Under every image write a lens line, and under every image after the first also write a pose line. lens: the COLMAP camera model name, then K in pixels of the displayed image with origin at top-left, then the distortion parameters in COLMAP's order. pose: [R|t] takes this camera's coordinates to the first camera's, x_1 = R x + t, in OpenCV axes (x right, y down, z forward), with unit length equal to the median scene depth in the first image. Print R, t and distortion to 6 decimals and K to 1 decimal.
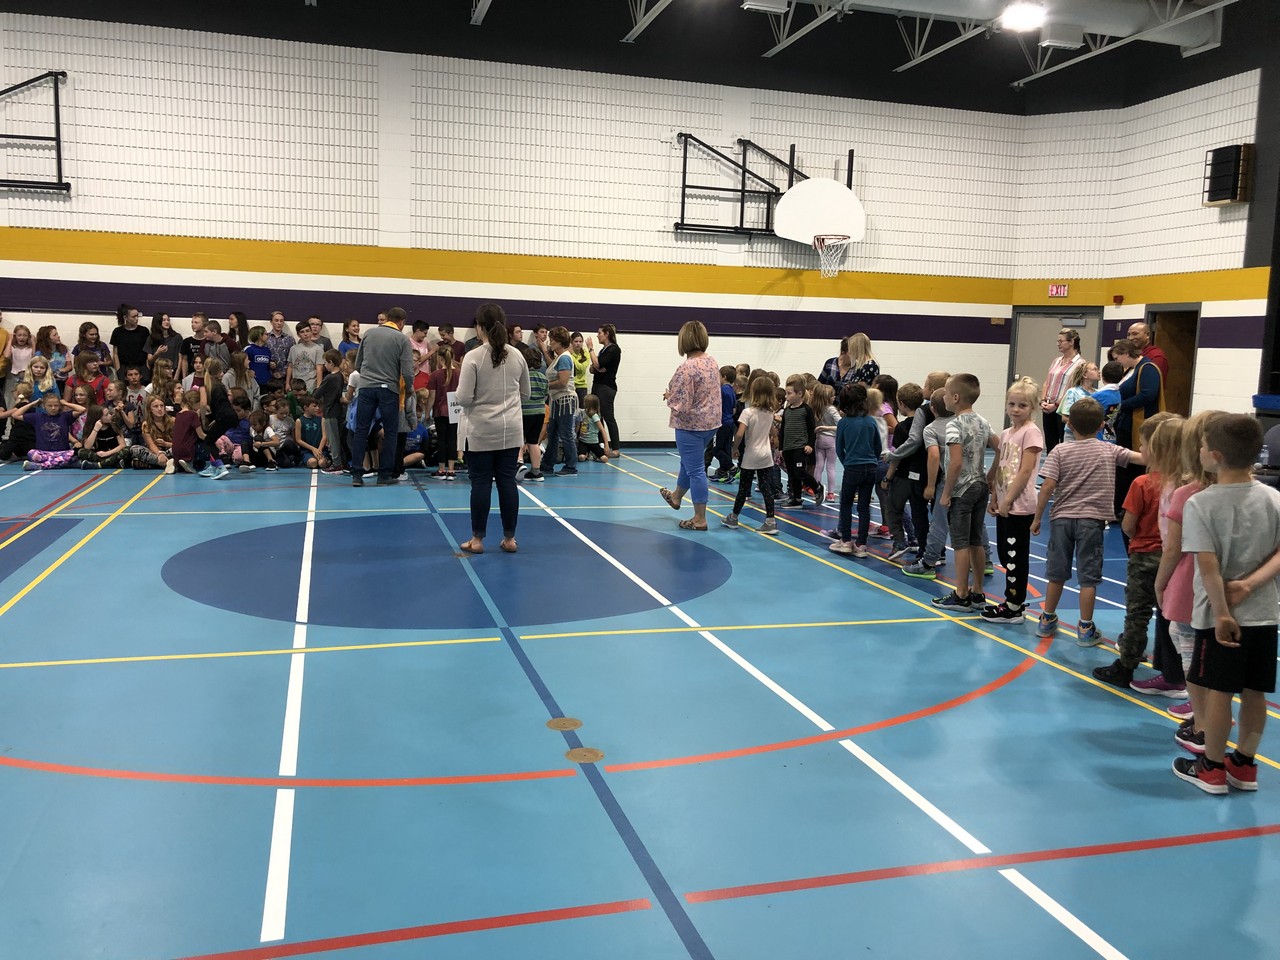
lens RADIAL K [[1063.7, 0, 621.4], [0, 1063.7, 478.2], [0, 0, 1]] dist [0.087318, -0.087972]
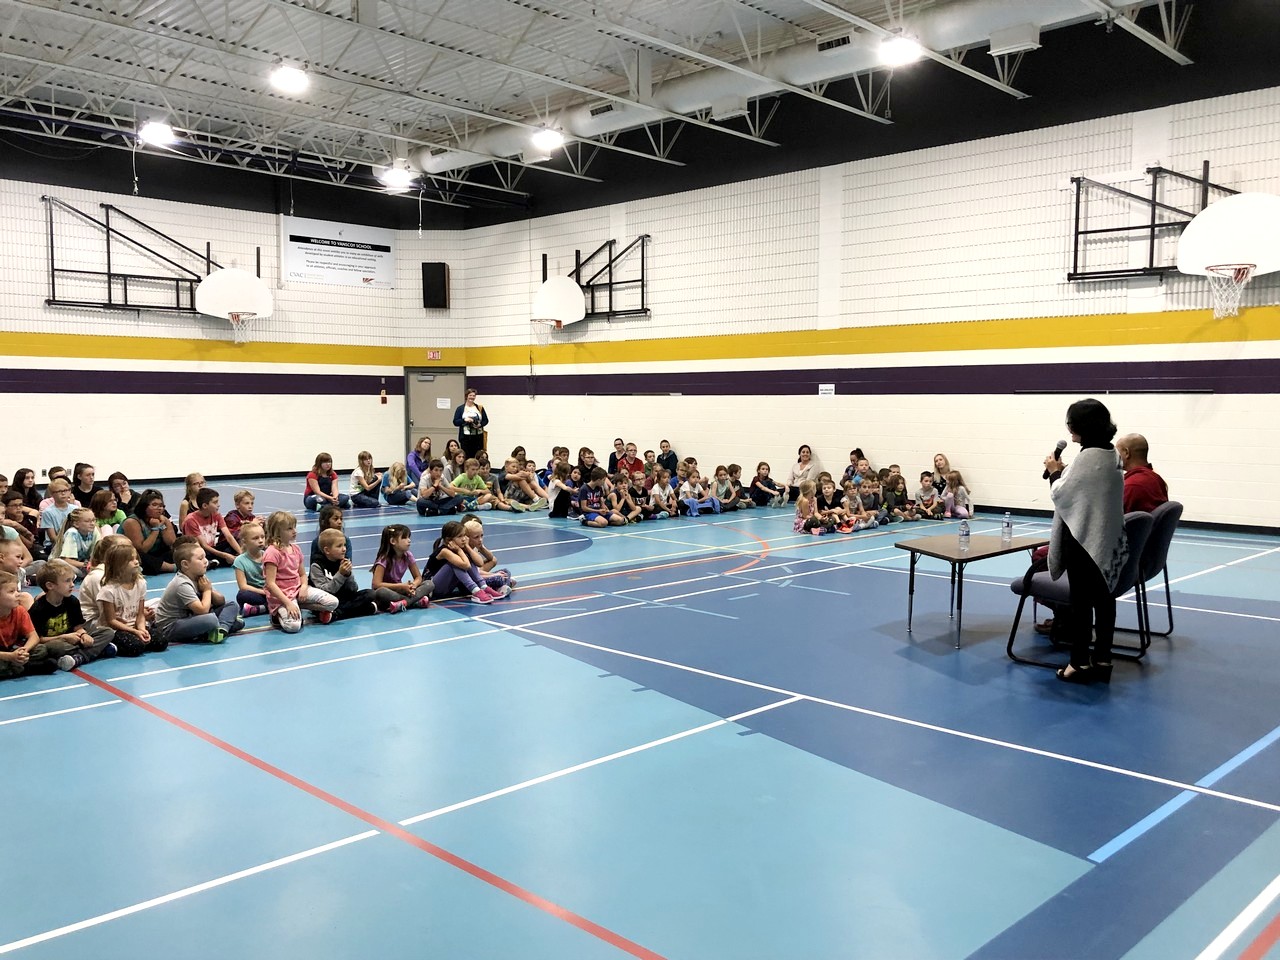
lens RADIAL K [[1109.4, 0, 608.3], [0, 1109.4, 482.6], [0, 0, 1]] dist [0.054393, -0.011040]
pose [[0.495808, 0.037101, -0.867639, 0.729281], [-0.101174, 0.994751, -0.015280, -0.005341], [0.862519, 0.095359, 0.496959, 0.204414]]
